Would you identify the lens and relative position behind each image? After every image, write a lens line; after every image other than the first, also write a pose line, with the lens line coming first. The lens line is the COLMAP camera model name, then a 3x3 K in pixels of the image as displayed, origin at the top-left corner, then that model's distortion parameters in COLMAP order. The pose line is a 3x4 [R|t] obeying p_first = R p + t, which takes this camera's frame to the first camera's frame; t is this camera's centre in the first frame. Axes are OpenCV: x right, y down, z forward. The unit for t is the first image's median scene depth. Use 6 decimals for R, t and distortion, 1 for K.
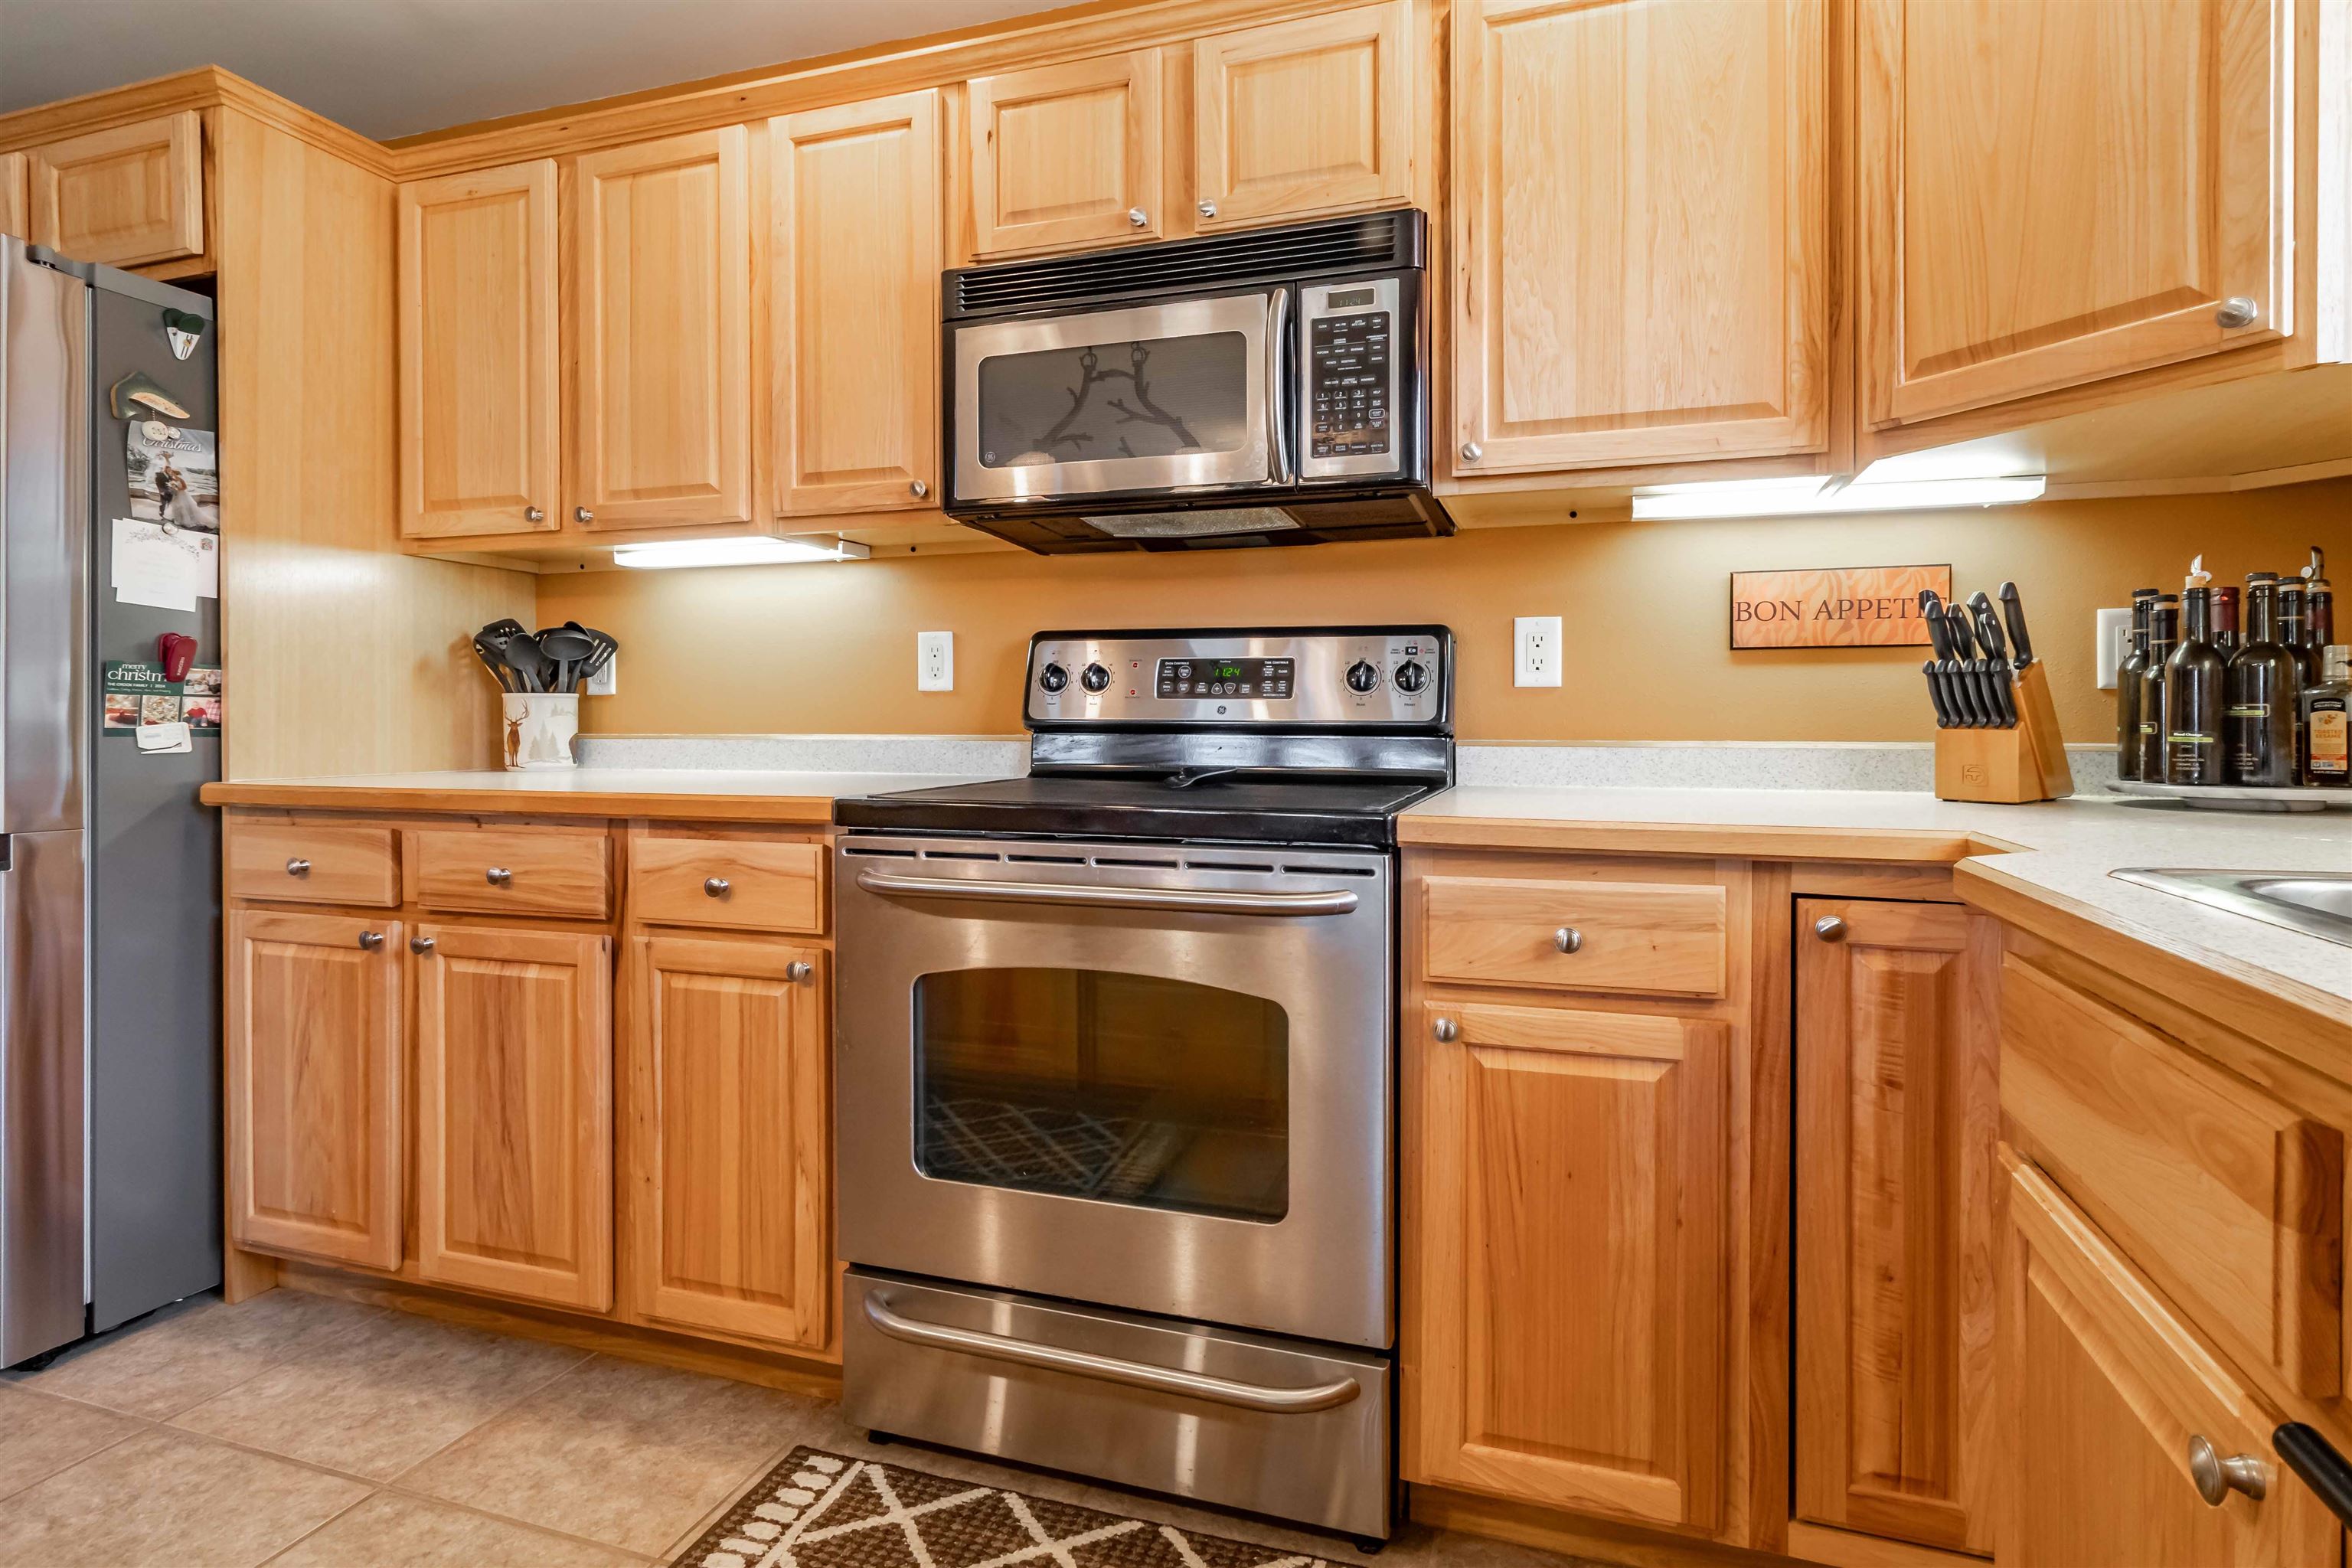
lens RADIAL K [[1105.4, 0, 1176.8], [0, 1105.4, 779.6], [0, 0, 1]] dist [-0.000400, -0.000058]
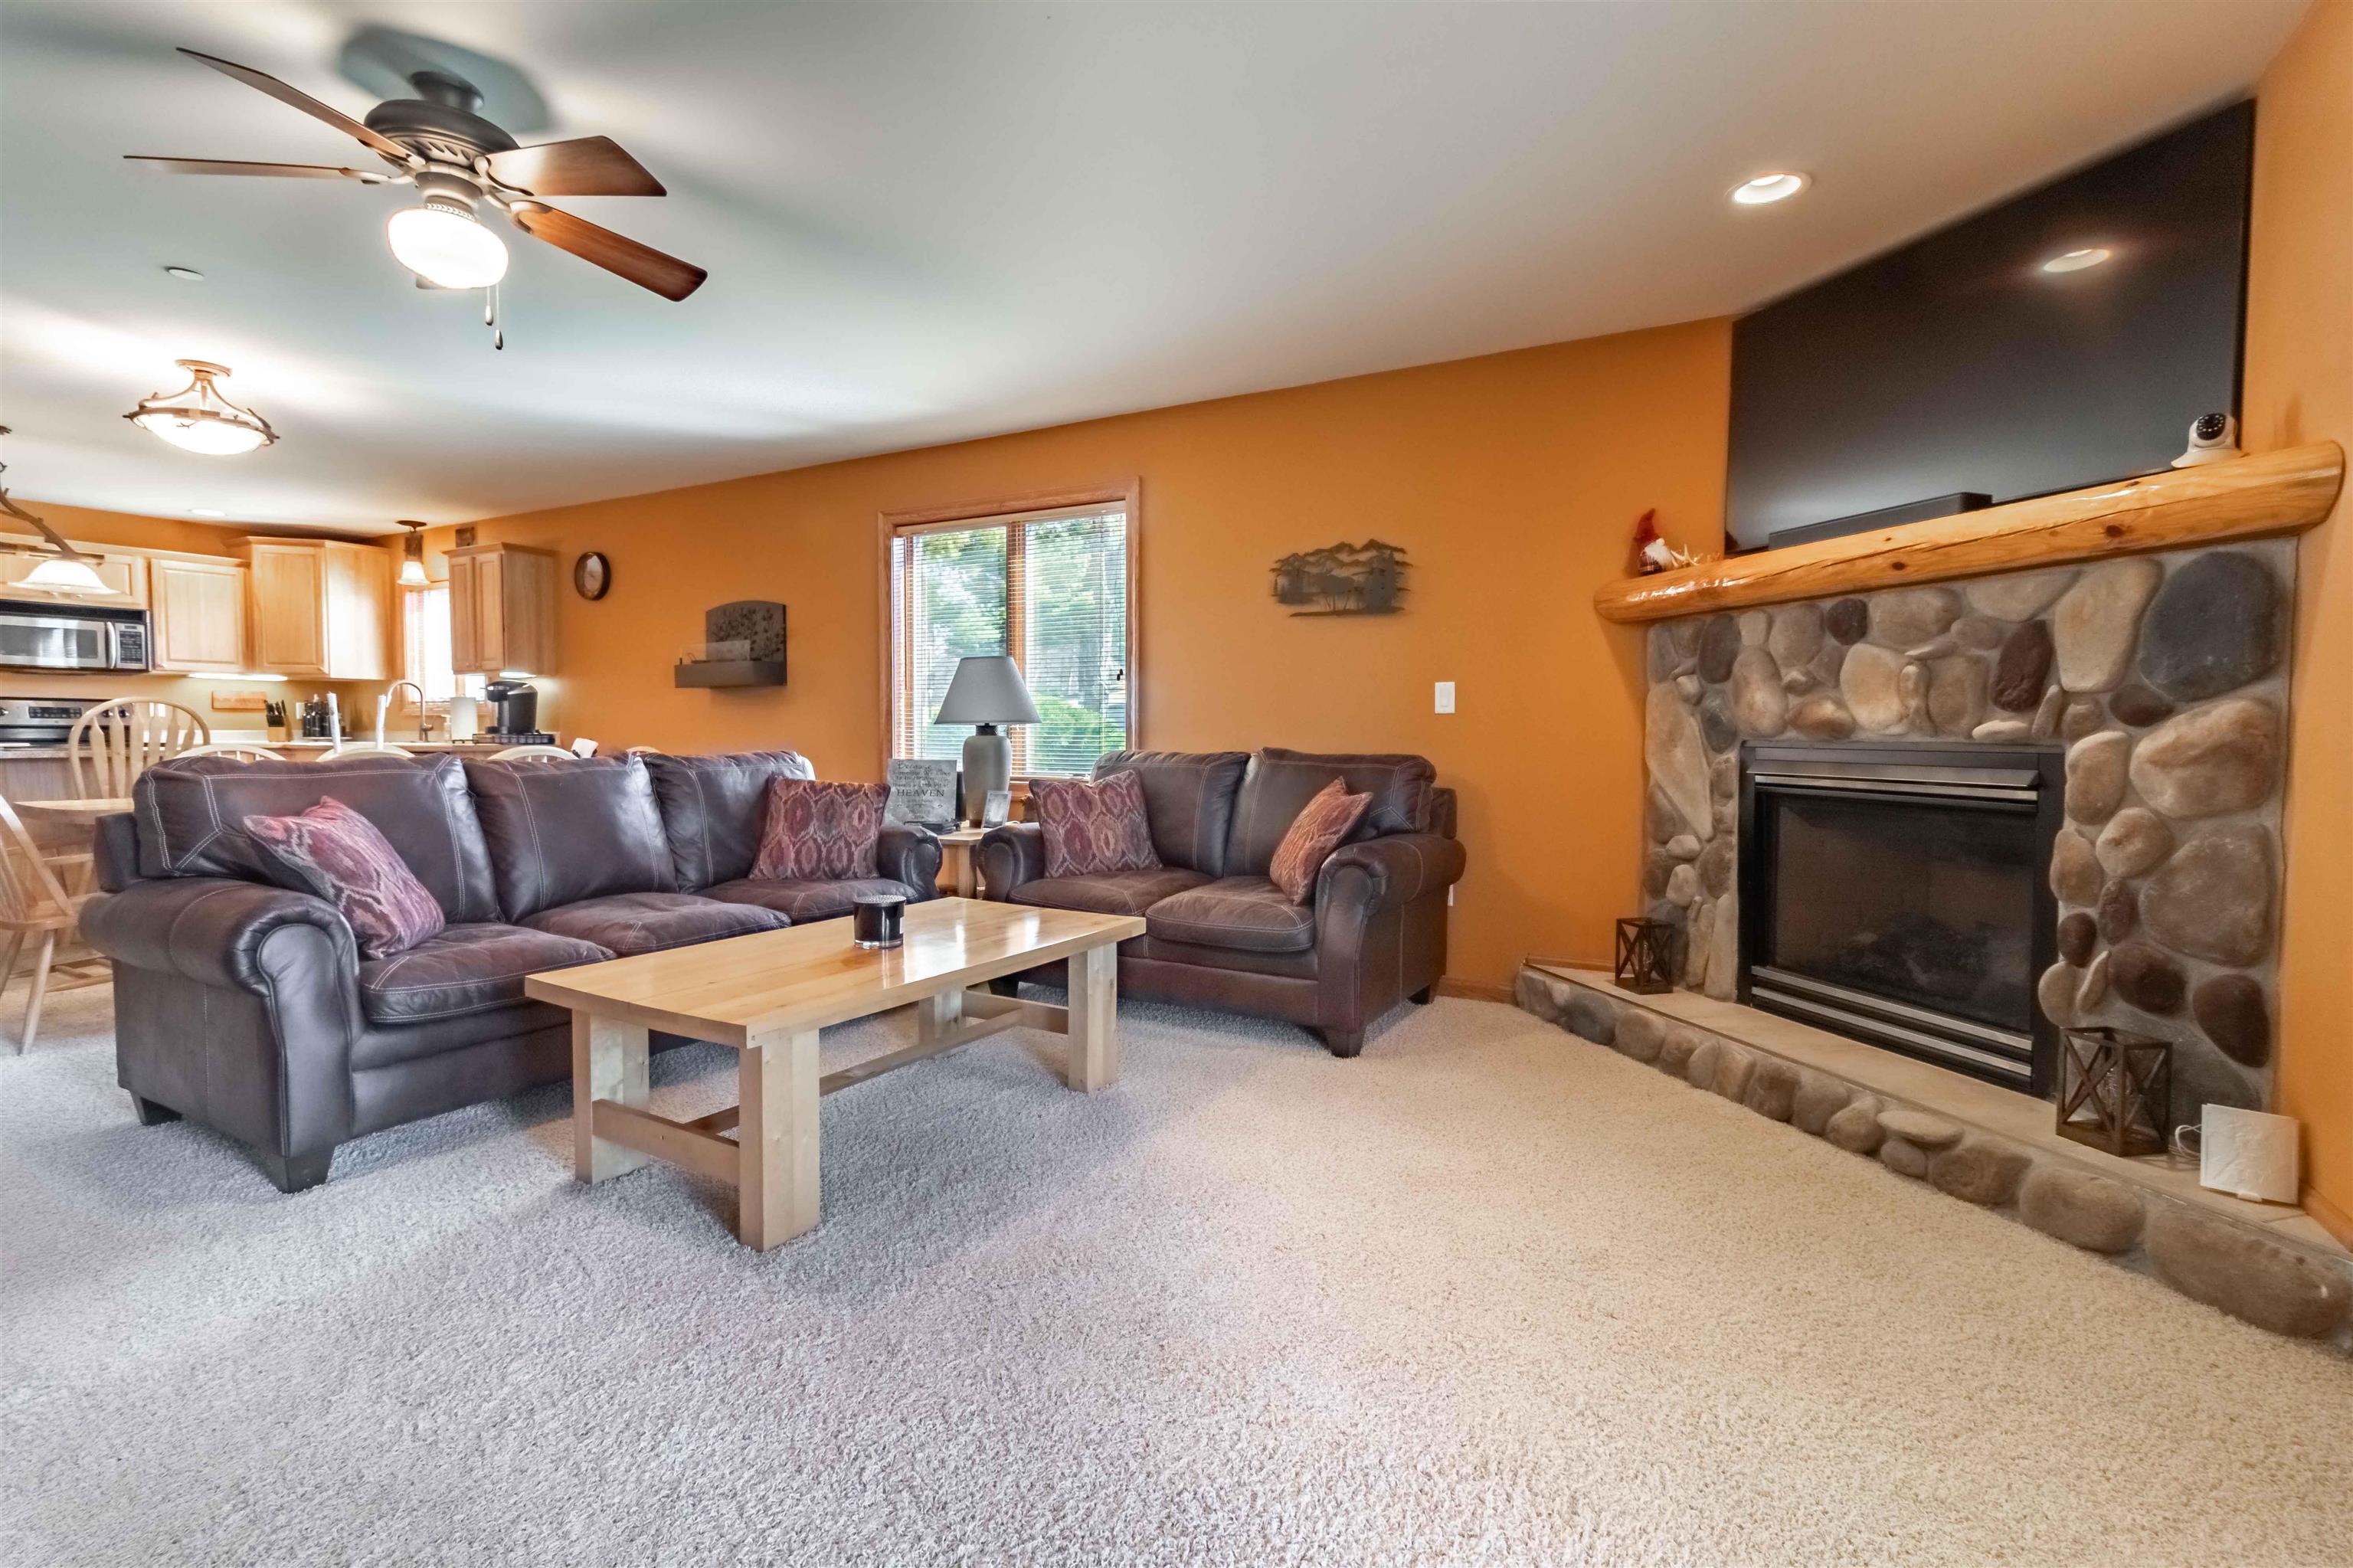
lens RADIAL K [[1105.9, 0, 1173.9], [0, 1105.9, 782.3], [0, 0, 1]] dist [-0.000400, -0.000058]
pose [[0.206901, -0.035811, 0.977706, -3.446814], [-0.000049, 0.999330, 0.036613, 0.024623], [-0.978362, -0.007623, 0.206760, -4.150005]]
